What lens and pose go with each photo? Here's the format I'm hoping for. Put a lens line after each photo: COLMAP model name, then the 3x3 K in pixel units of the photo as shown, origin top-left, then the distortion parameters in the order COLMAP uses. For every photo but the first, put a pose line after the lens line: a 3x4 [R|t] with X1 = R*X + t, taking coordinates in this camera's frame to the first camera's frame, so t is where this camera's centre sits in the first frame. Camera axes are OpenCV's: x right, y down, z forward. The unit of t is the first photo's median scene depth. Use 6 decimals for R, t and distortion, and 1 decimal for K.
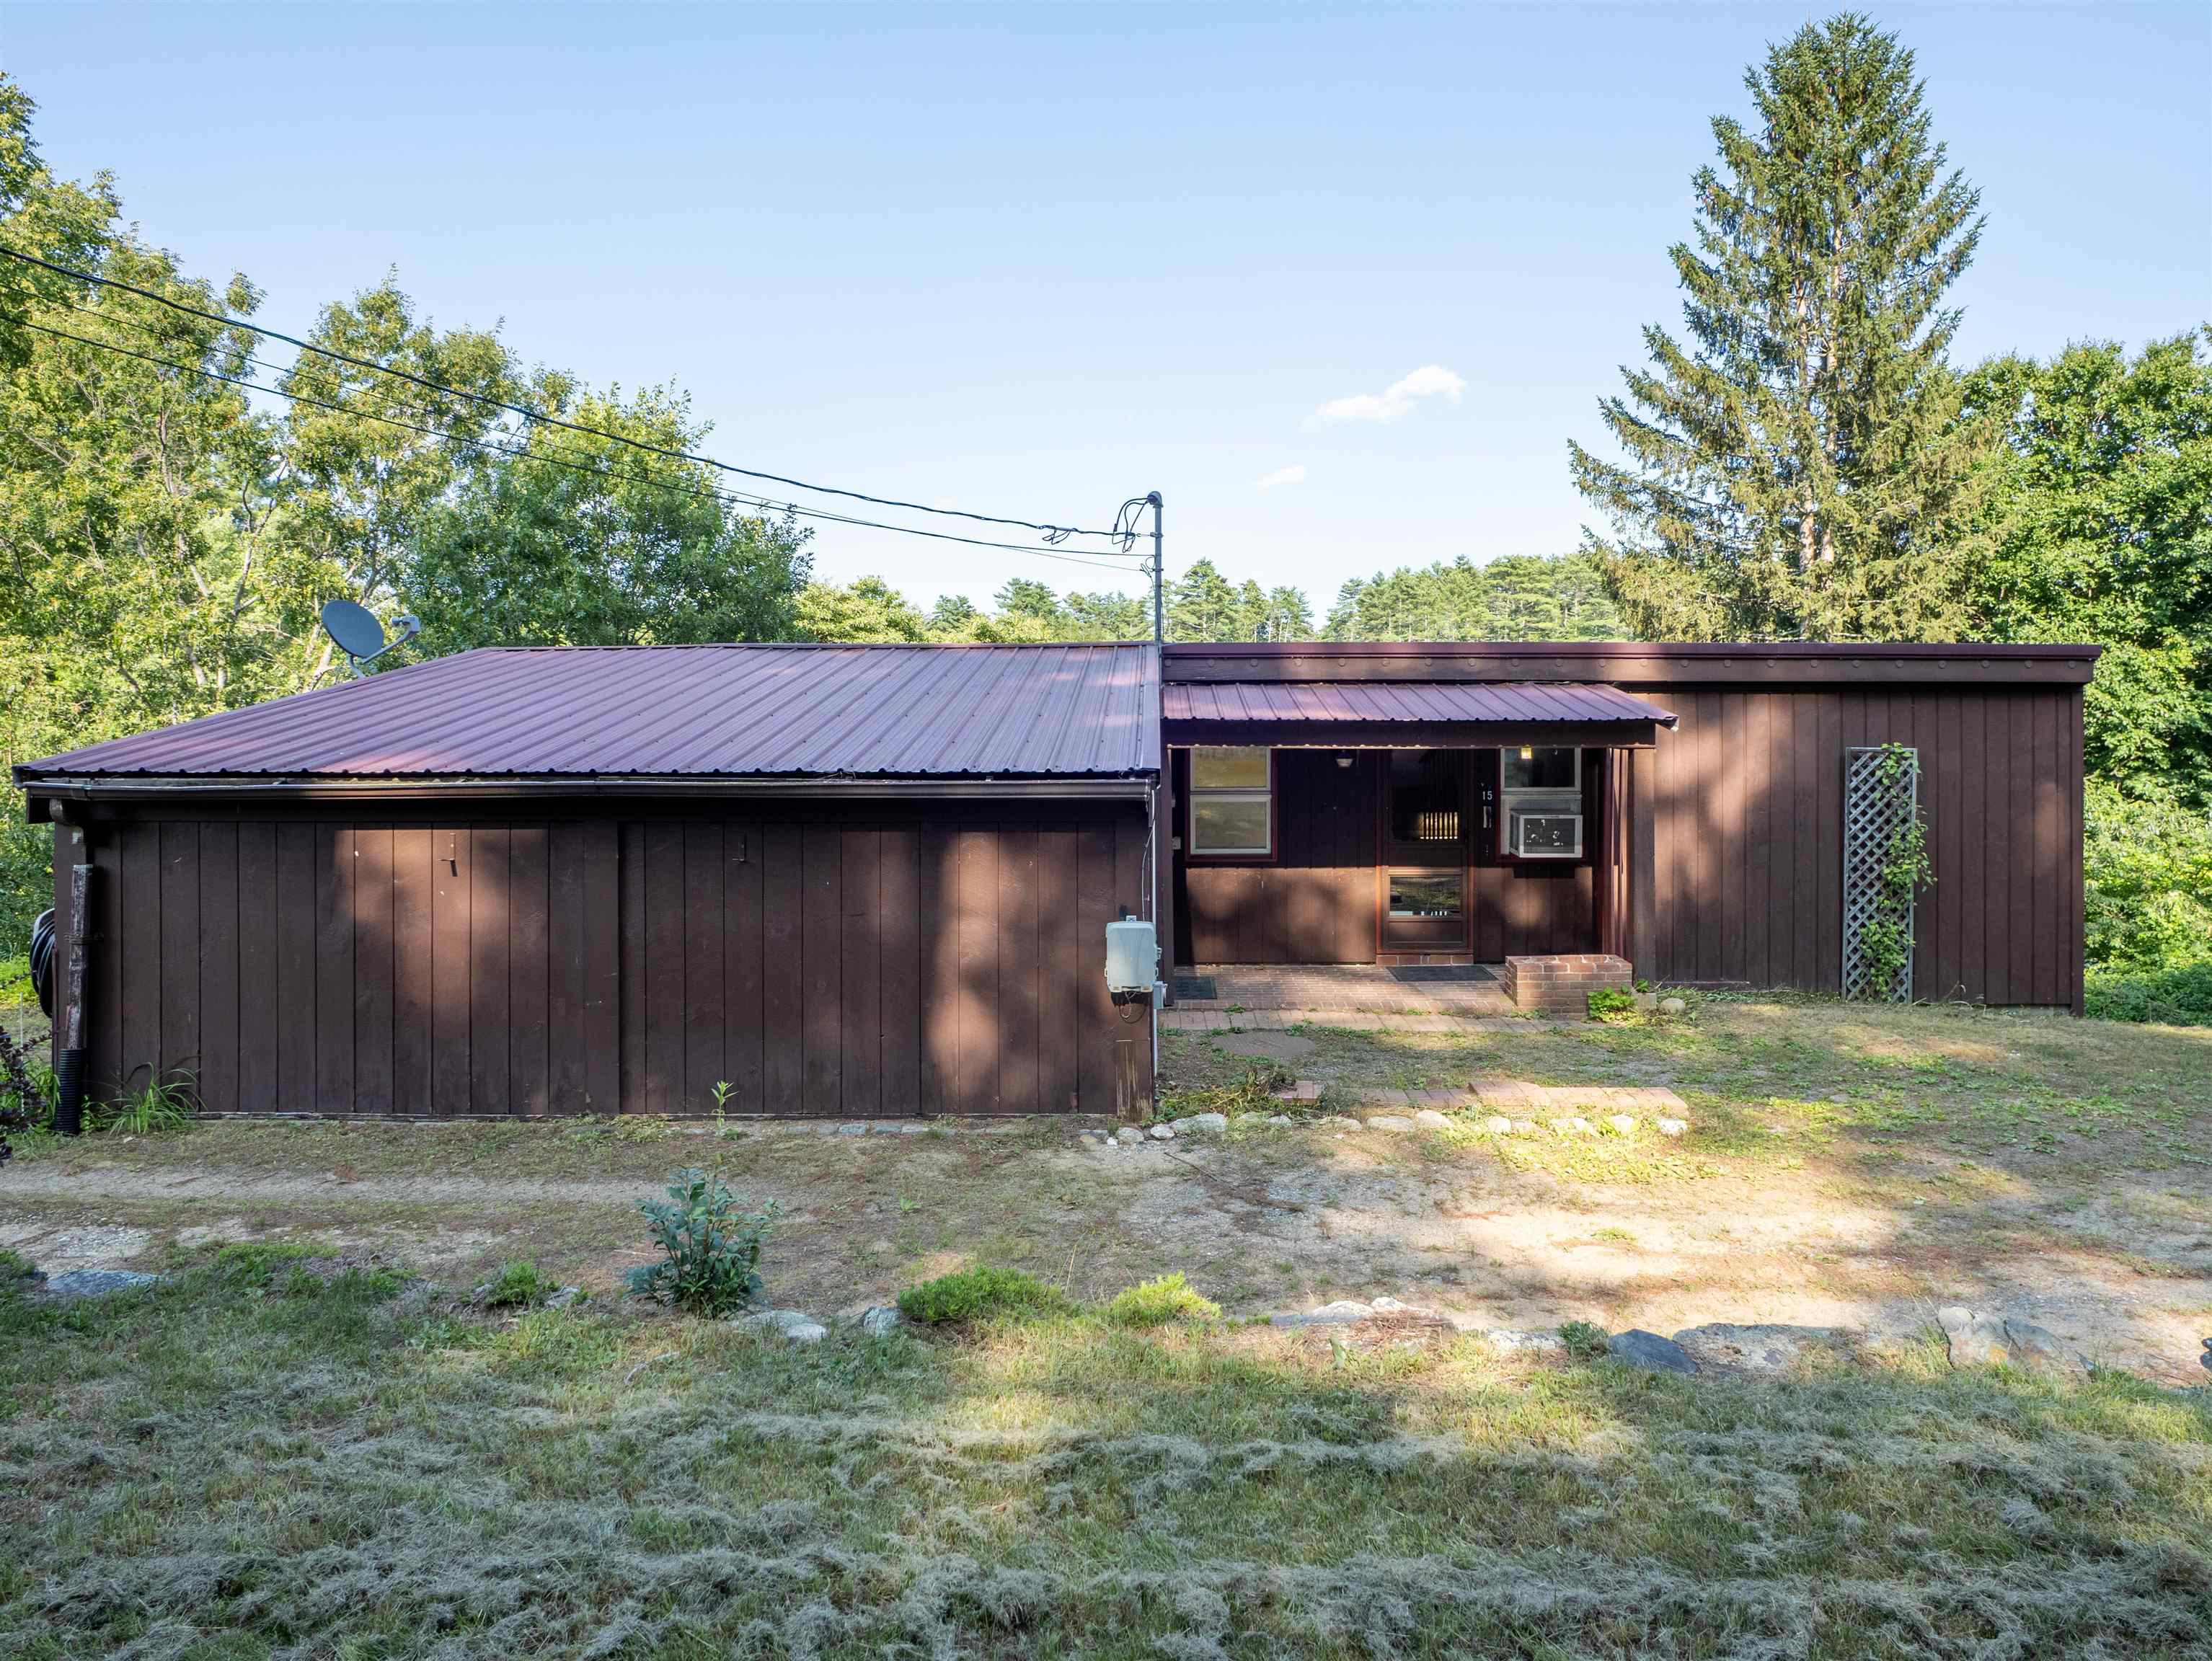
lens RADIAL K [[1176.3, 0, 1105.1], [0, 1176.3, 889.7], [0, 0, 1]] dist [-0.001350, 0.000184]
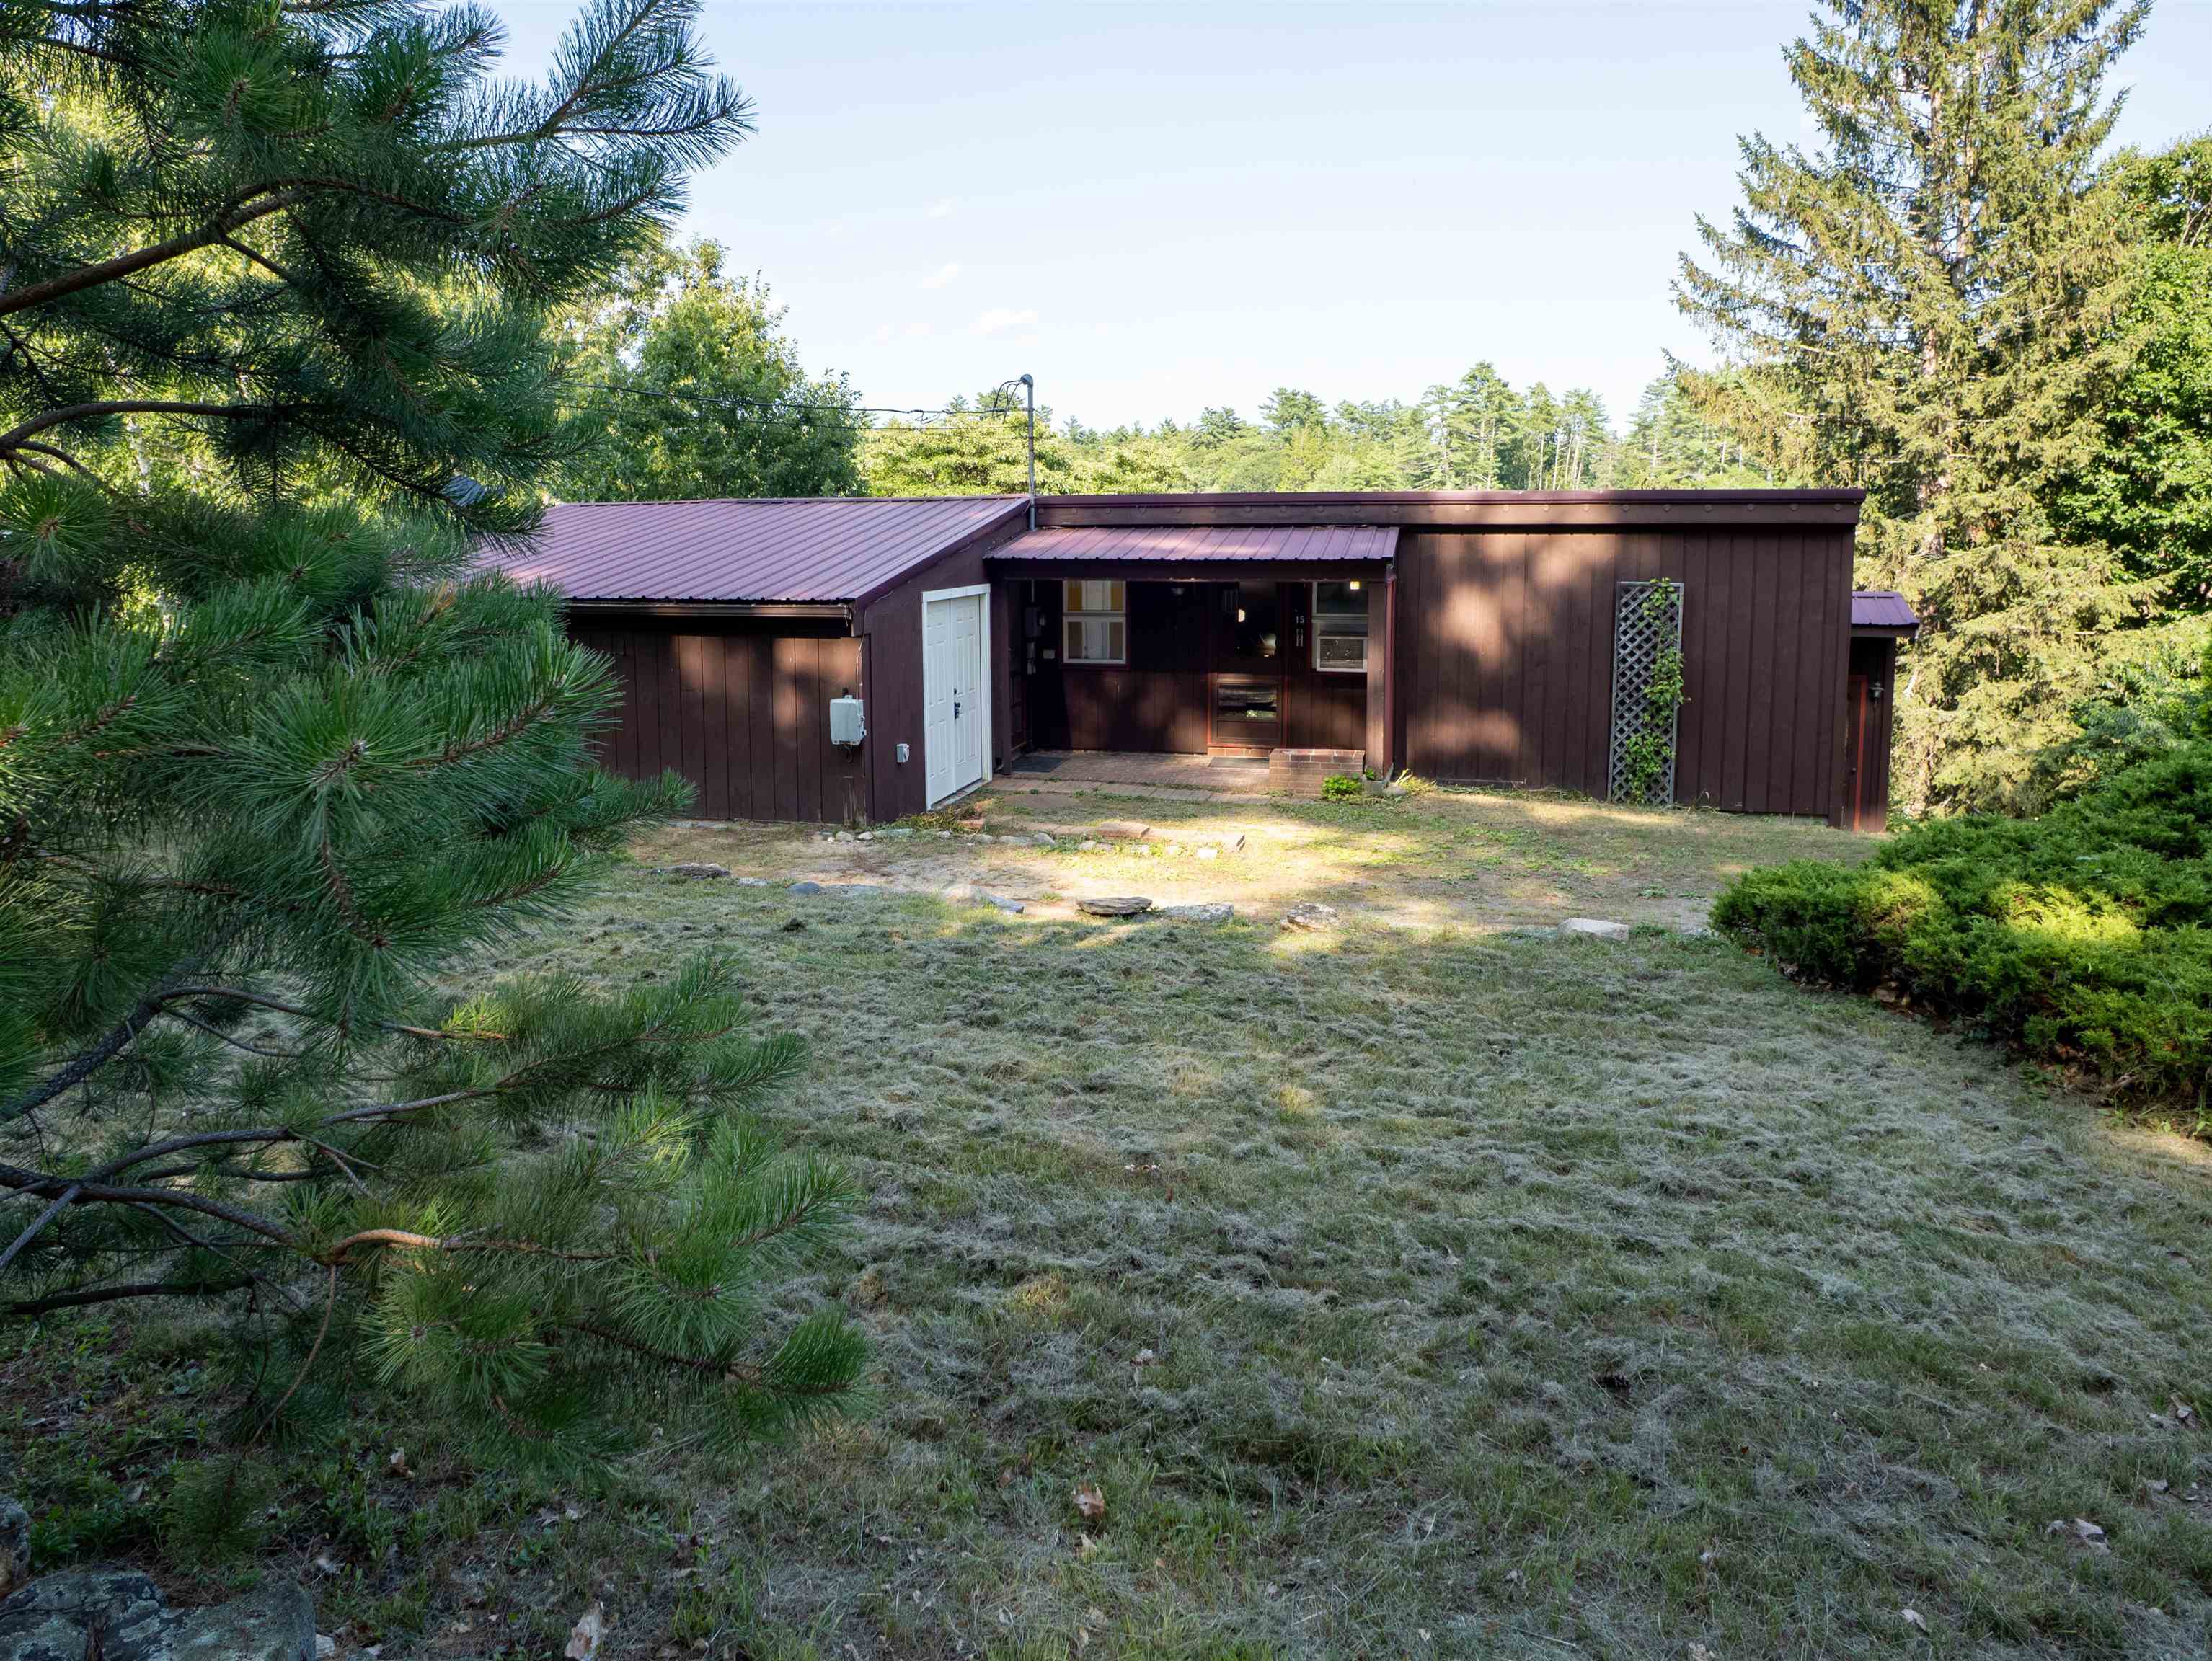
lens RADIAL K [[1178.6, 0, 1106.0], [0, 1178.6, 830.5], [0, 0, 1]] dist [-0.002847, 0.002090]
pose [[0.976368, 0.050833, -0.210052, 0.389274], [-0.029565, 0.994223, 0.103178, 0.016826], [0.214084, -0.094529, 0.972231, -0.248196]]
